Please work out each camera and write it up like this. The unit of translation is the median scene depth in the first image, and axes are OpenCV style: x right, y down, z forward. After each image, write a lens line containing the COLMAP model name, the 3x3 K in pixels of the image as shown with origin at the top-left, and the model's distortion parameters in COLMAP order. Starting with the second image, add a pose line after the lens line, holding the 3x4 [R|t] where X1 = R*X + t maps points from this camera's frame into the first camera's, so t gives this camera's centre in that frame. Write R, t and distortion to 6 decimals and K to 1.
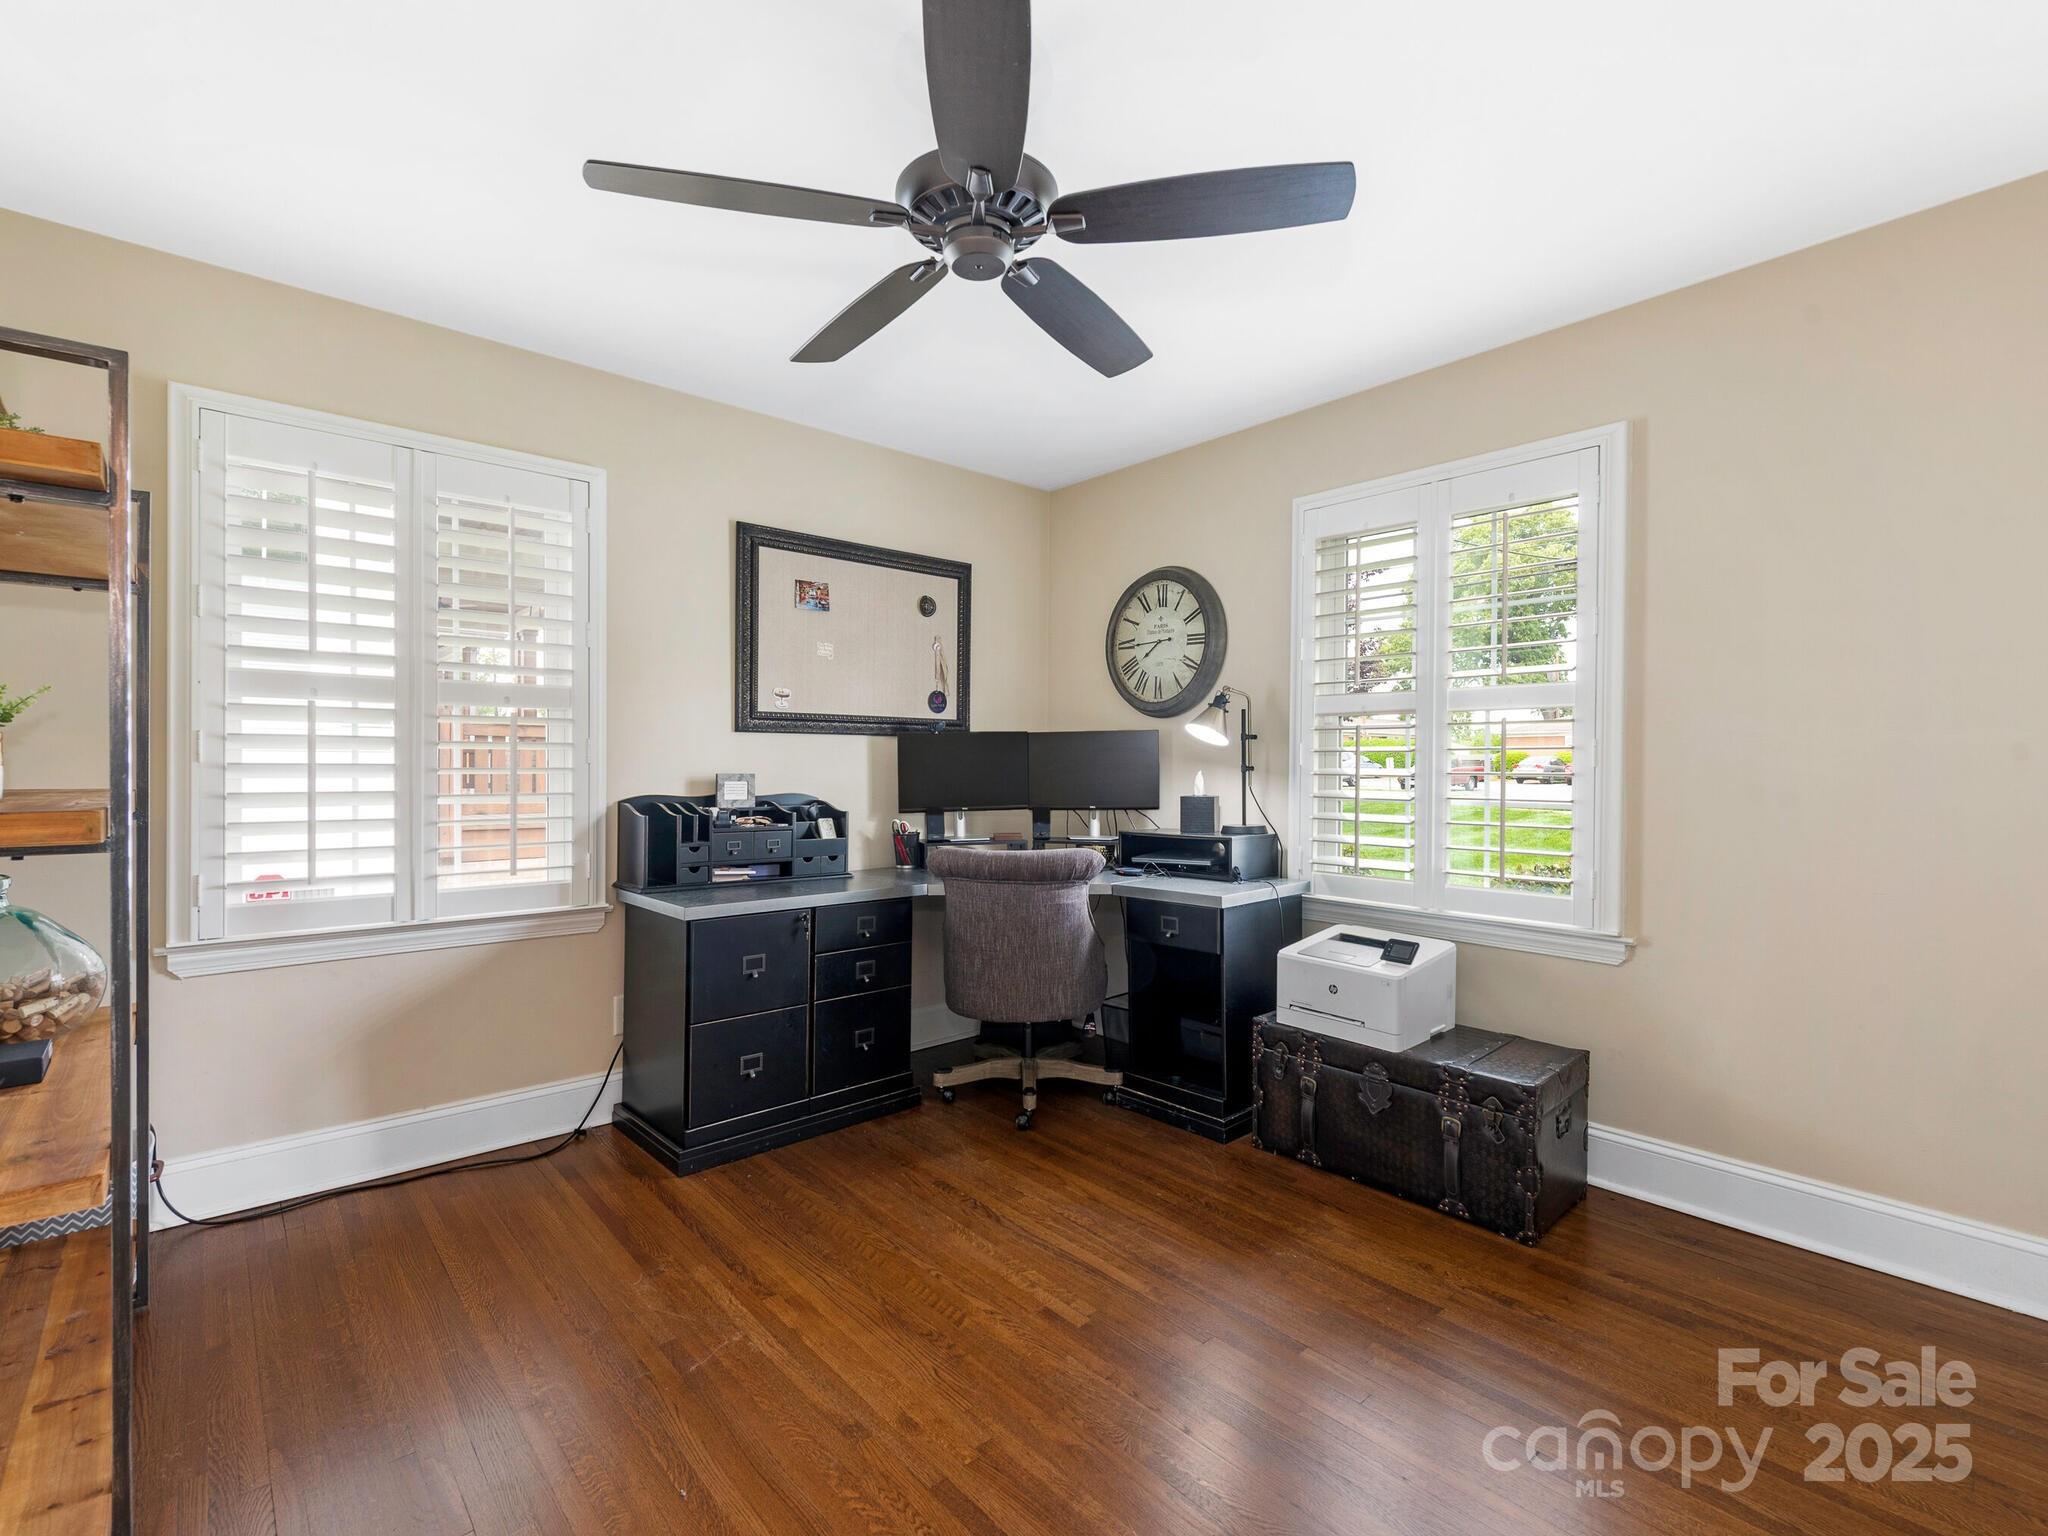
lens RADIAL K [[967.0, 0, 1024.0], [0, 967.0, 768.2], [0, 0, 1]] dist [0.009431, -0.004157]
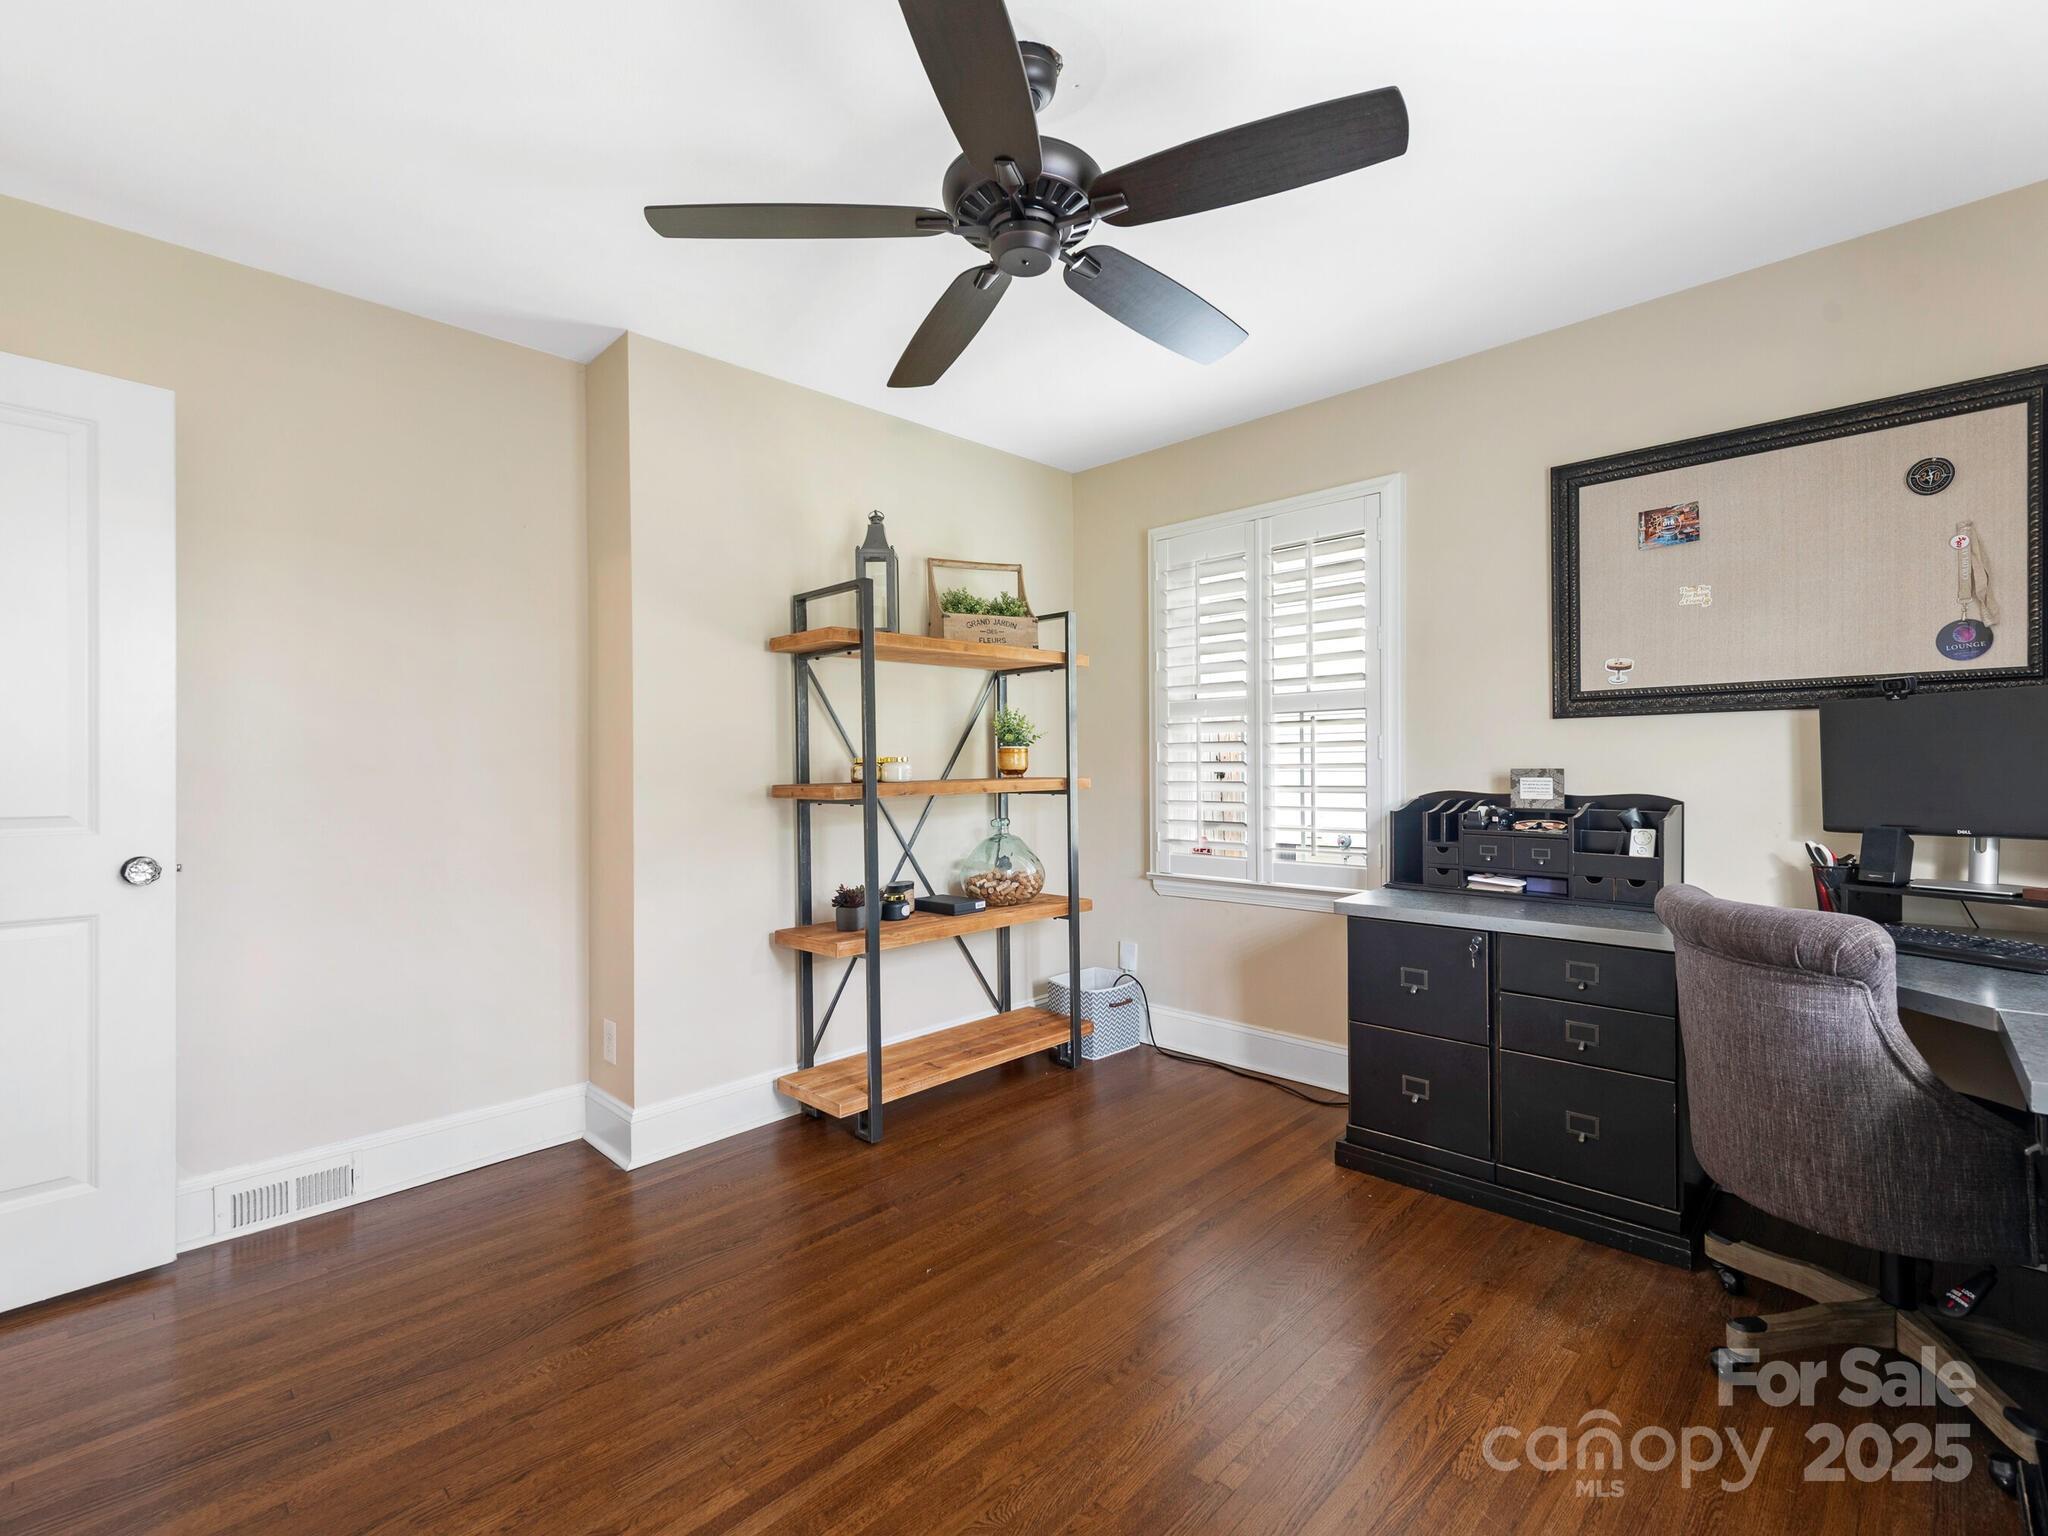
lens RADIAL K [[920.5, 0, 1022.4], [0, 920.5, 768.8], [0, 0, 1]] dist [0.010001, -0.004033]
pose [[0.068845, 0.001449, -0.997626, 0.504462], [0.008998, 0.999957, 0.002073, 0.000327], [0.997587, -0.009119, 0.068829, 0.518074]]
